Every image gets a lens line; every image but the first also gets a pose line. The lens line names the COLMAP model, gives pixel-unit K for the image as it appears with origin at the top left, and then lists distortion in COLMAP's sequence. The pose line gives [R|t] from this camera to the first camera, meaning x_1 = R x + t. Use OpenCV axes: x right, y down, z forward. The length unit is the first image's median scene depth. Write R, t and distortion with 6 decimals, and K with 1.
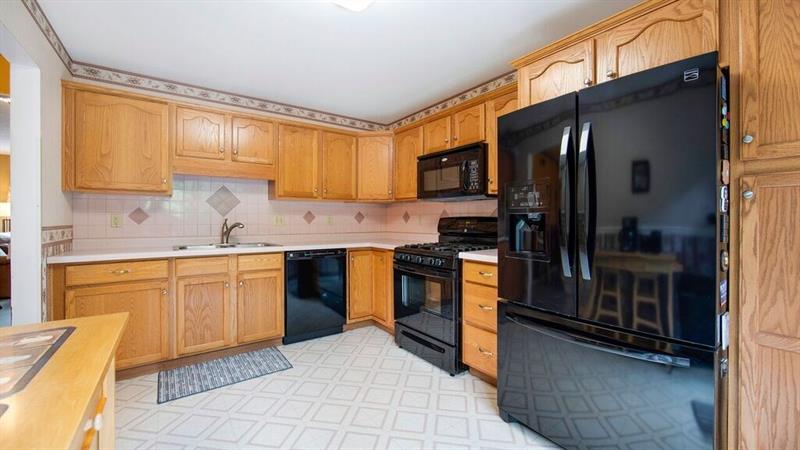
lens RADIAL K [[318.2, 0, 395.9], [0, 318.2, 222.0], [0, 0, 1]] dist [-0.013203, -0.000294]
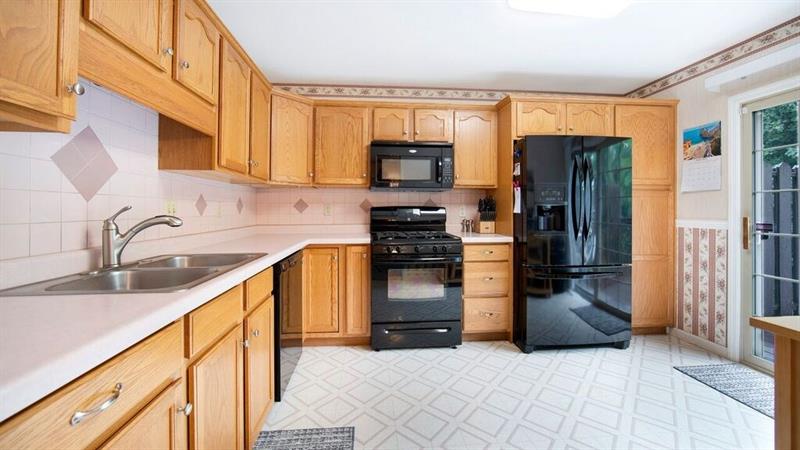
lens RADIAL K [[318.2, 0, 392.2], [0, 318.2, 209.8], [0, 0, 1]] dist [-0.013203, -0.000294]
pose [[0.521451, 0.001327, 0.853280, -0.732890], [0.003587, 0.999987, -0.003747, -0.001317], [-0.853273, 0.005014, 0.521440, 0.495178]]
